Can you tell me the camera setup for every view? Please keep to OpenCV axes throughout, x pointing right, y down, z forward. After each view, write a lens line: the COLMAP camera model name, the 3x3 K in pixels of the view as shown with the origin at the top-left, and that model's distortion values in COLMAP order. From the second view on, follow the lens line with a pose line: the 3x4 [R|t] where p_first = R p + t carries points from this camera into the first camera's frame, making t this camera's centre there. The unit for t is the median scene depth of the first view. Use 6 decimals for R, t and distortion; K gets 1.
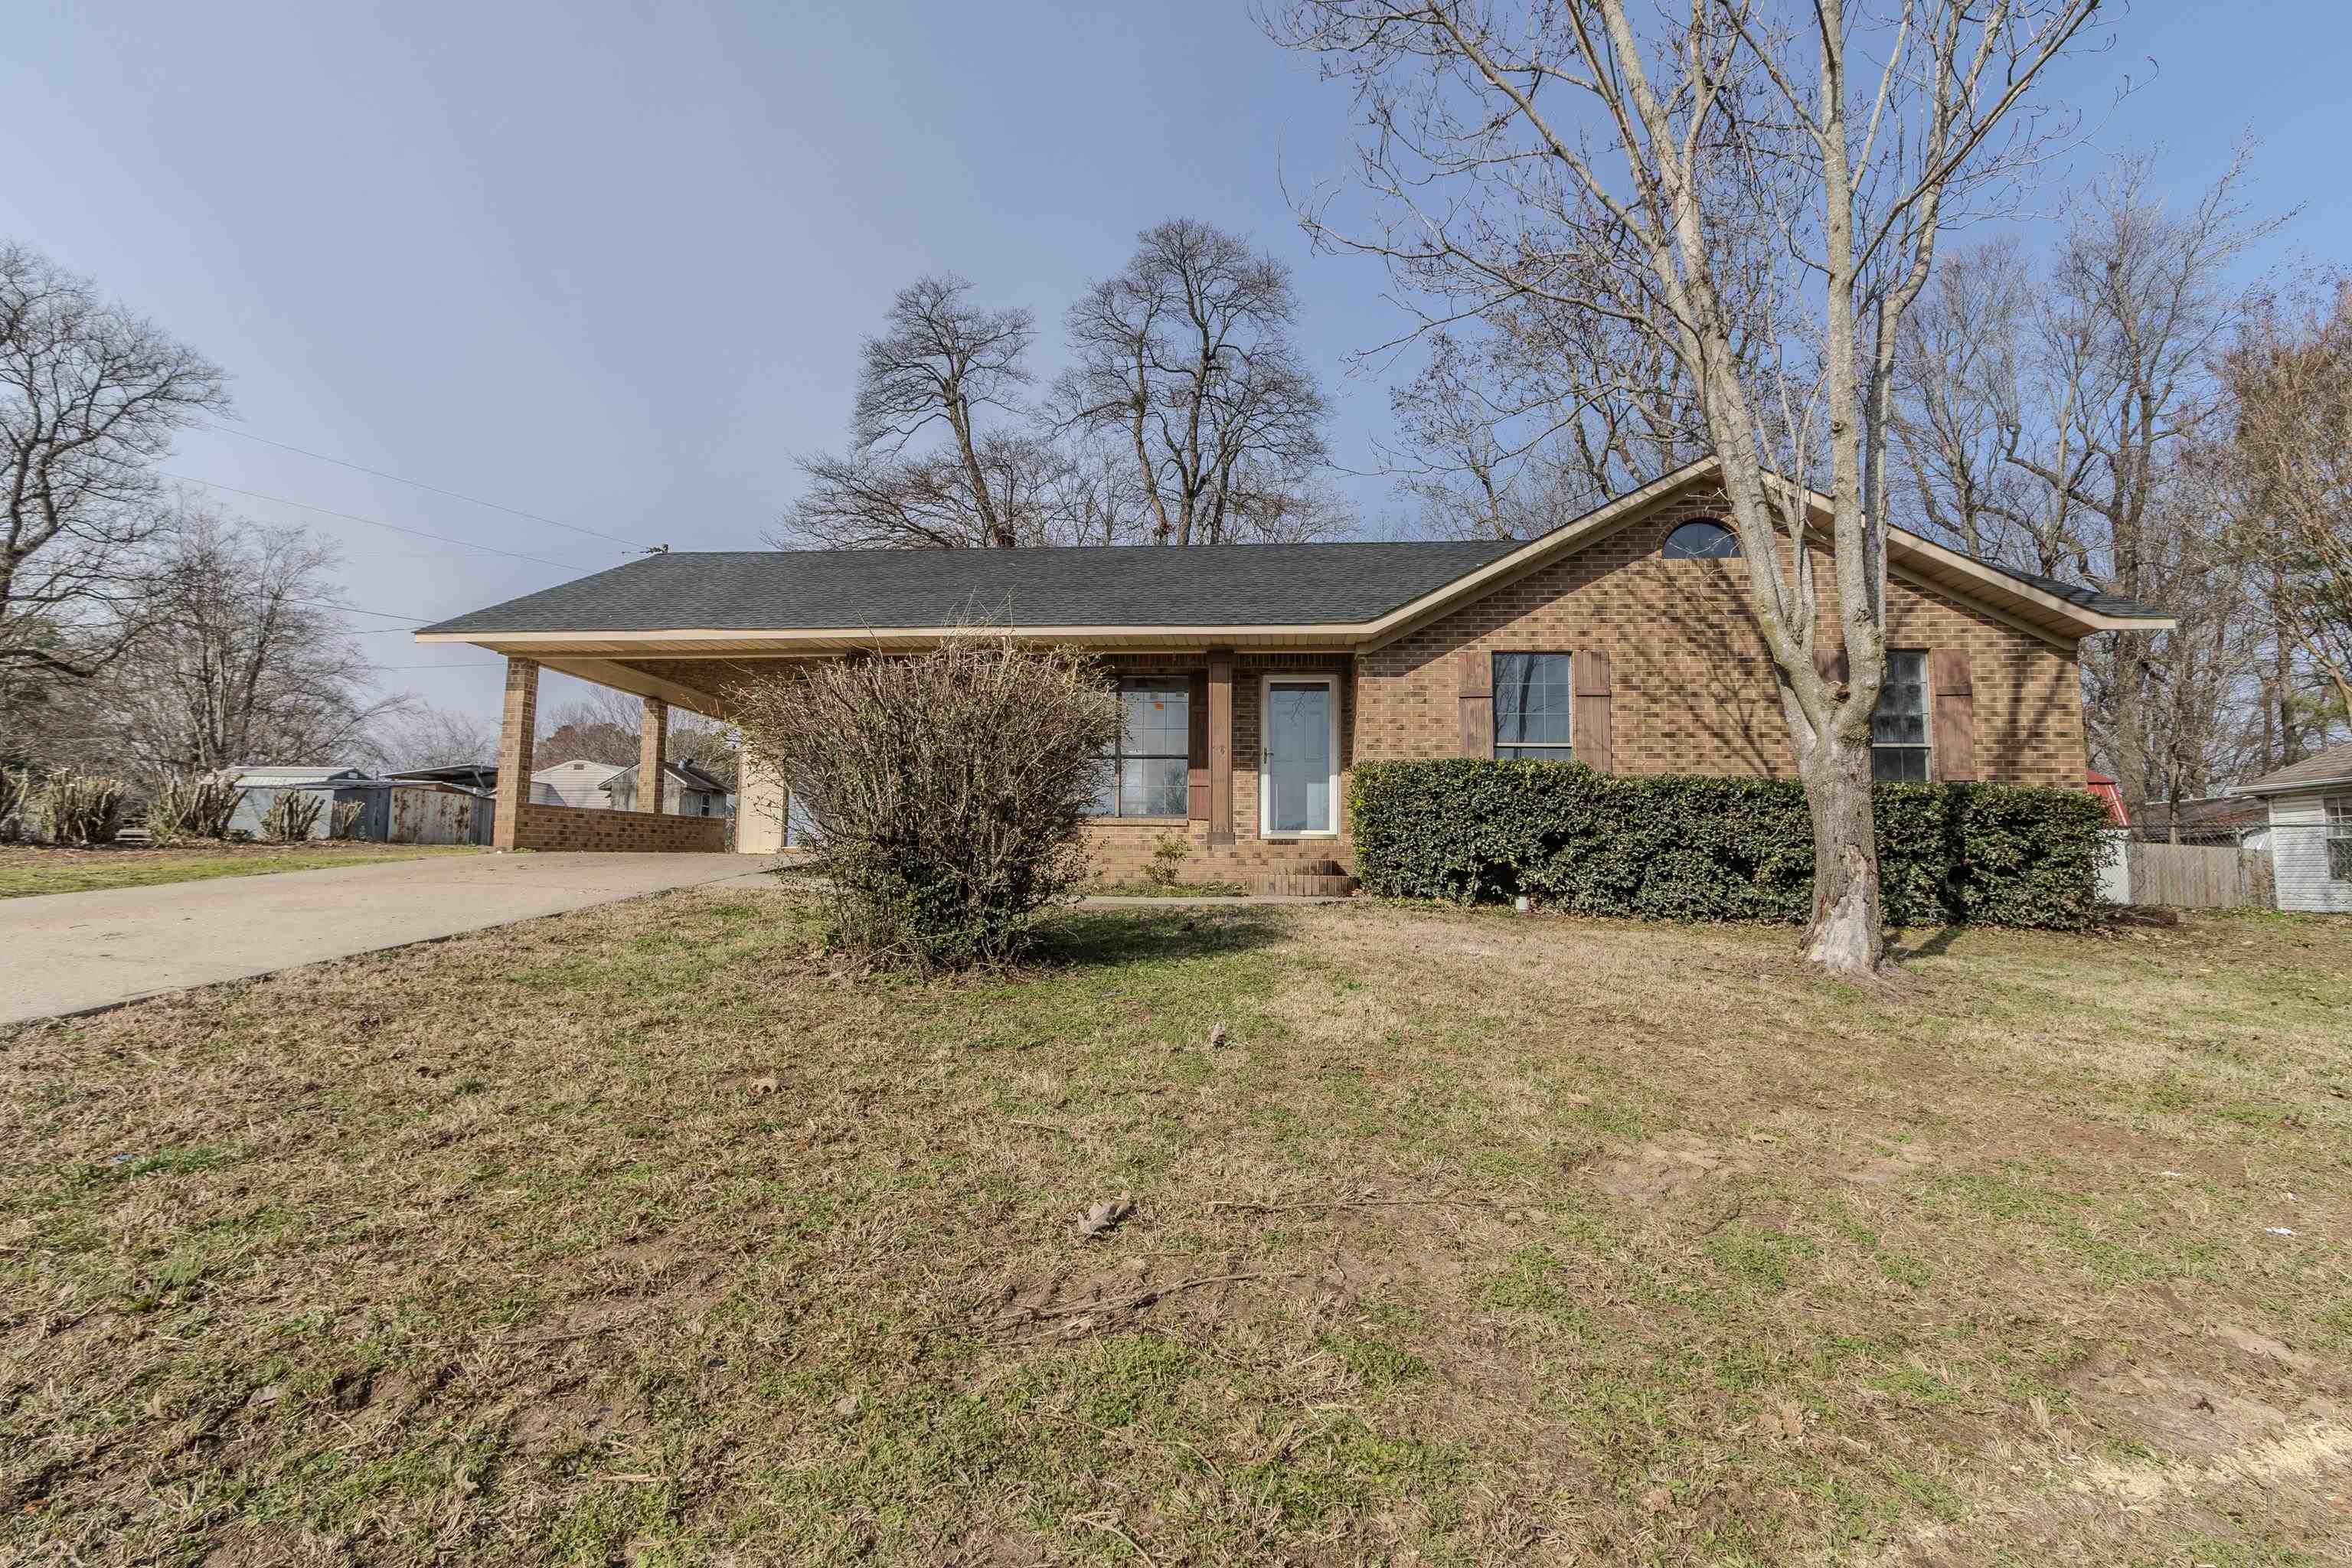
lens RADIAL K [[1126.2, 0, 1254.7], [0, 1126.2, 787.2], [0, 0, 1]] dist [0.000557, 0.000088]
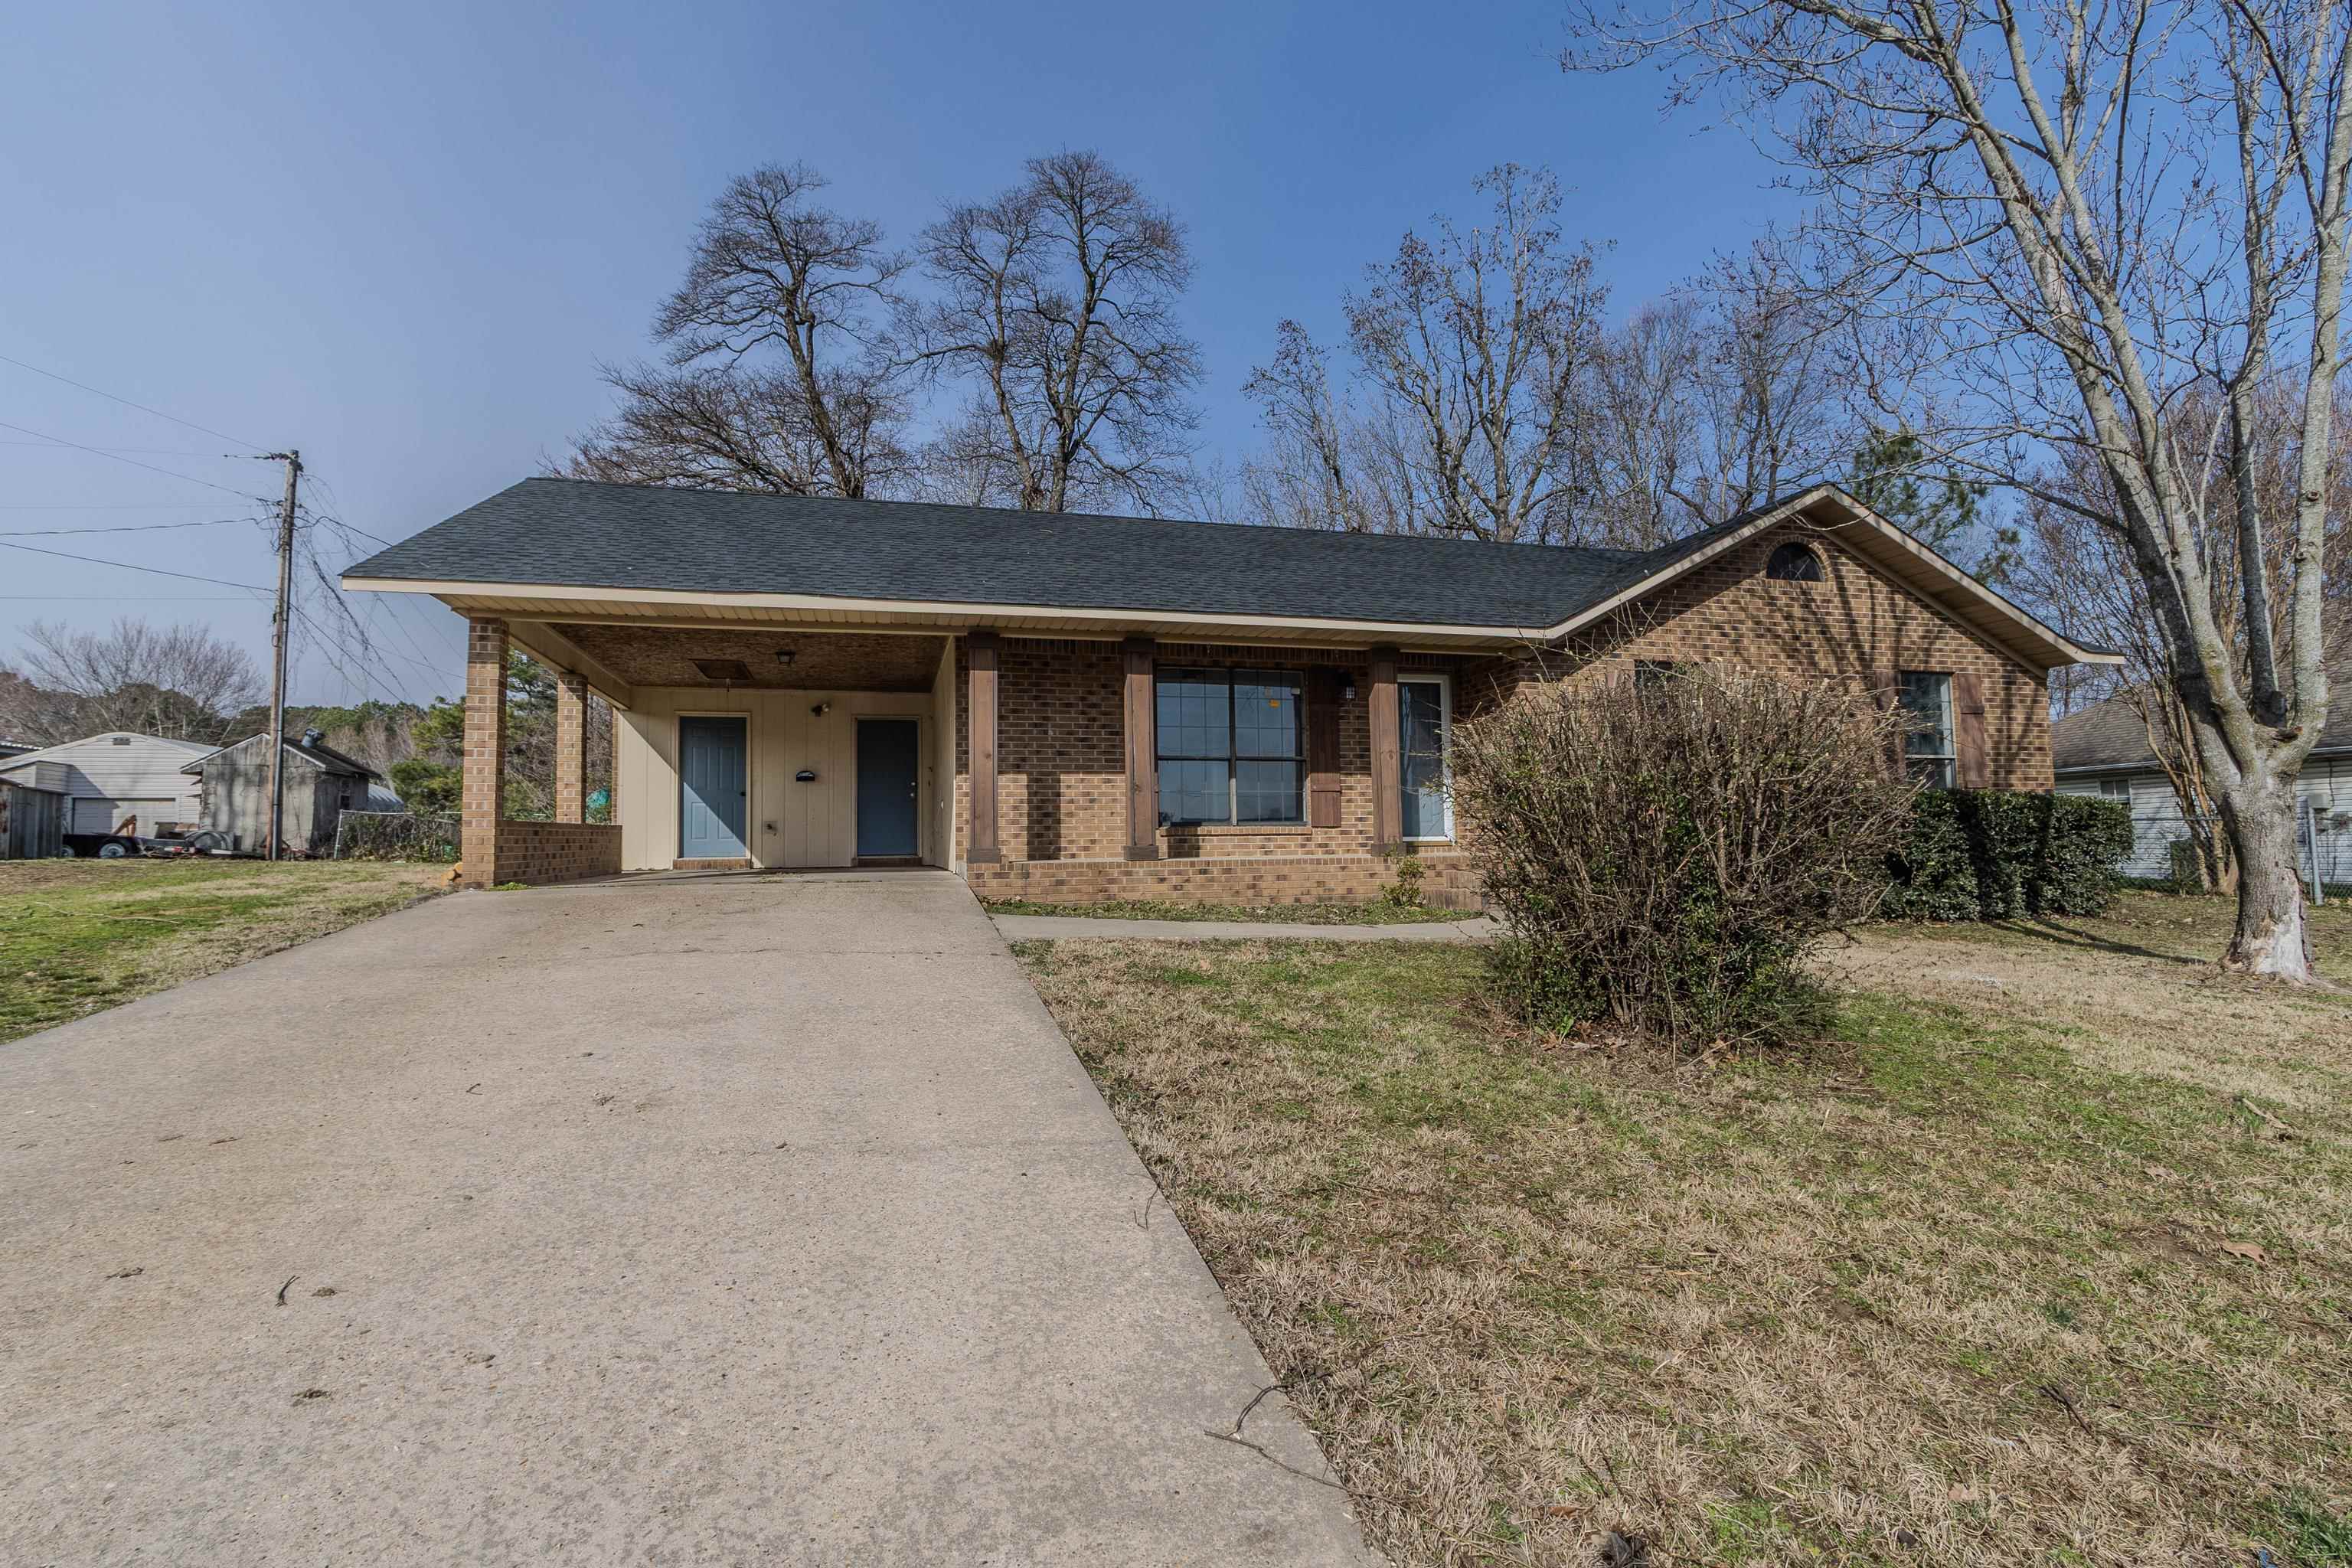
lens RADIAL K [[1126.2, 0, 1254.7], [0, 1126.2, 787.2], [0, 0, 1]] dist [0.000557, 0.000088]
pose [[0.940329, -0.001827, 0.340263, -0.446513], [-0.006147, 0.999731, 0.022353, -0.026594], [-0.340212, -0.023111, 0.940065, 0.158605]]
